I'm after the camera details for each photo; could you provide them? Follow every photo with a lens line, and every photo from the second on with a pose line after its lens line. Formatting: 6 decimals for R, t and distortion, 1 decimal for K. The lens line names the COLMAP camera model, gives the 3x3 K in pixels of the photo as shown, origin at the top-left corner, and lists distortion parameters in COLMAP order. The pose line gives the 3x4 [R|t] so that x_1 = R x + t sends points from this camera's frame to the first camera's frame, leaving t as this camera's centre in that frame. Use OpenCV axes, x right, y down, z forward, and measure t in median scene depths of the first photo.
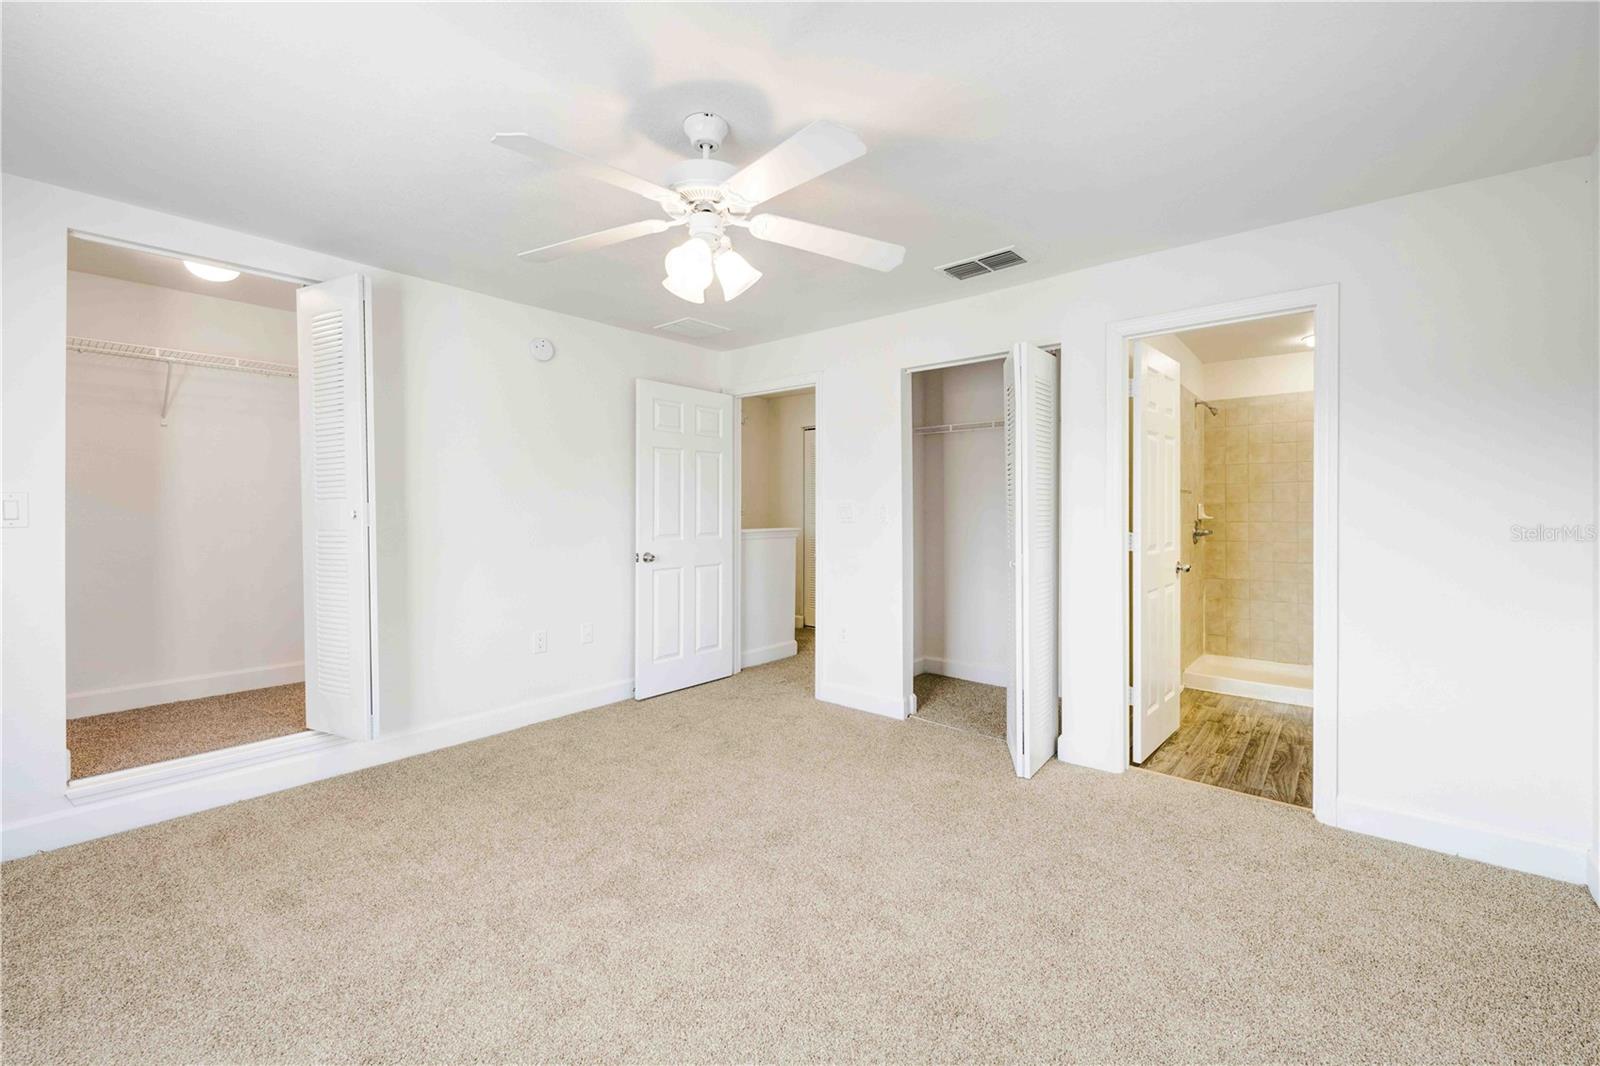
lens RADIAL K [[638.8, 0, 797.1], [0, 638.8, 500.5], [0, 0, 1]] dist [0.002865, 0.000187]
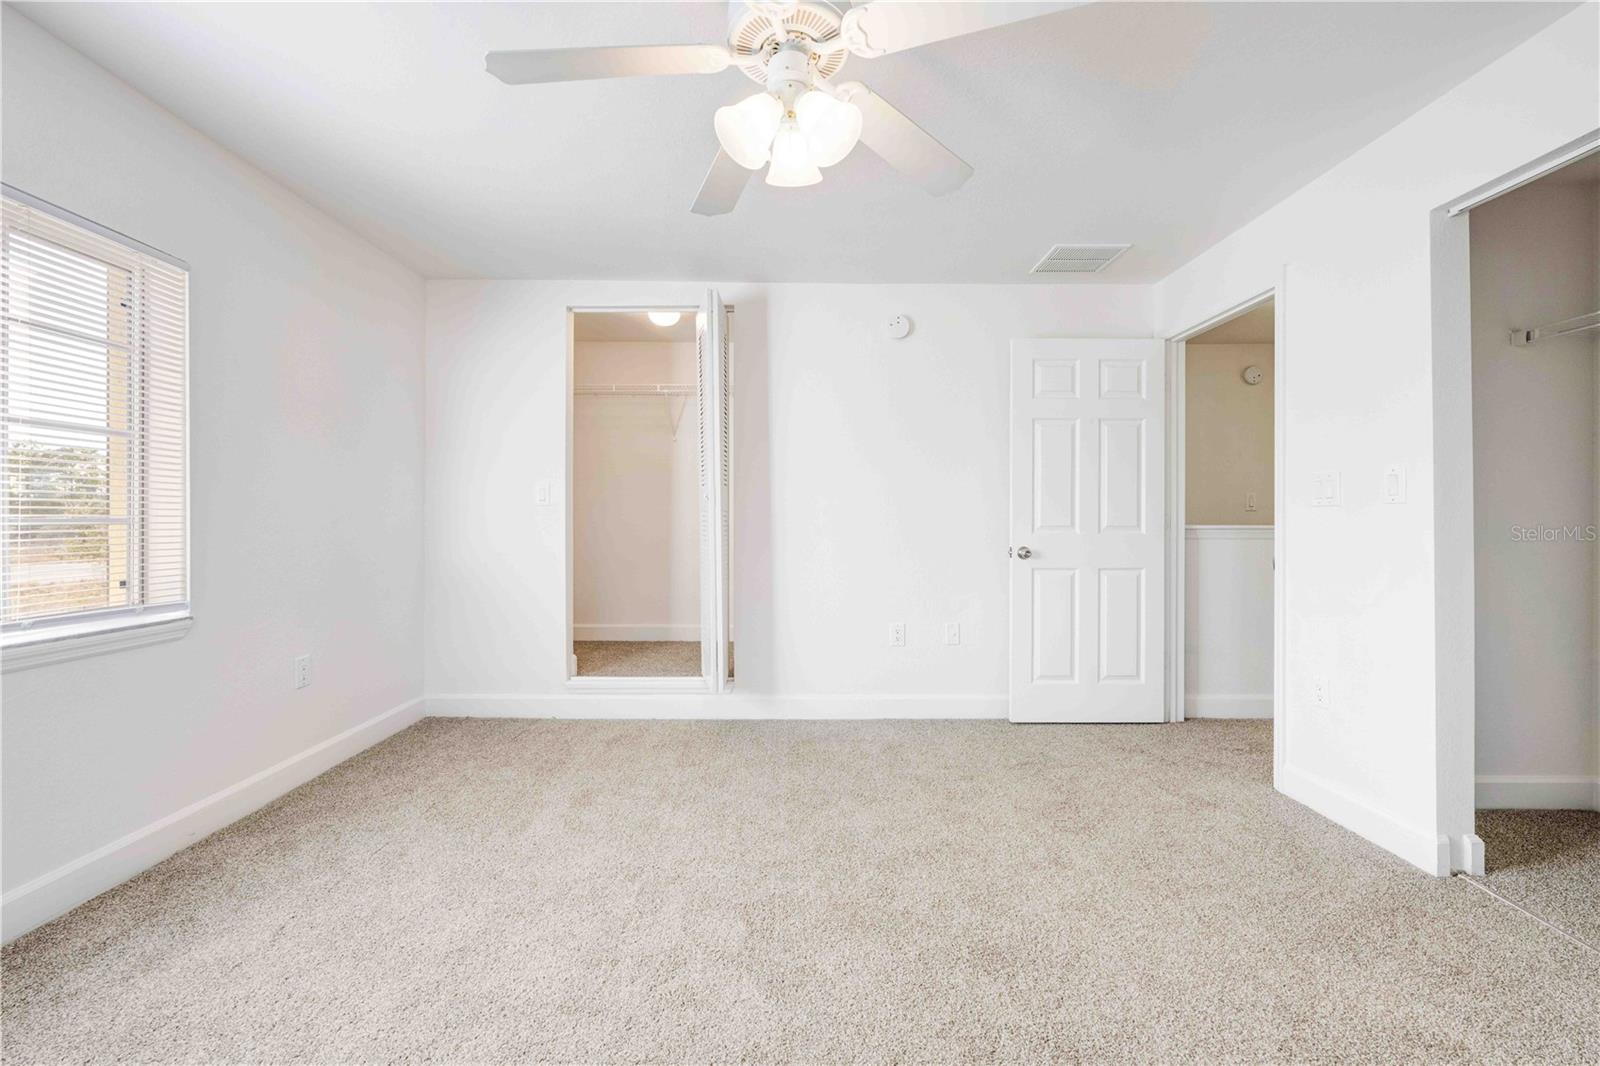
lens RADIAL K [[641.6, 0, 801.2], [0, 641.6, 515.0], [0, 0, 1]] dist [0.002282, -0.000058]
pose [[0.662022, -0.005300, -0.749465, 0.241923], [0.009776, 0.999951, 0.001564, 0.044330], [0.749420, -0.008362, 0.662042, 0.289145]]
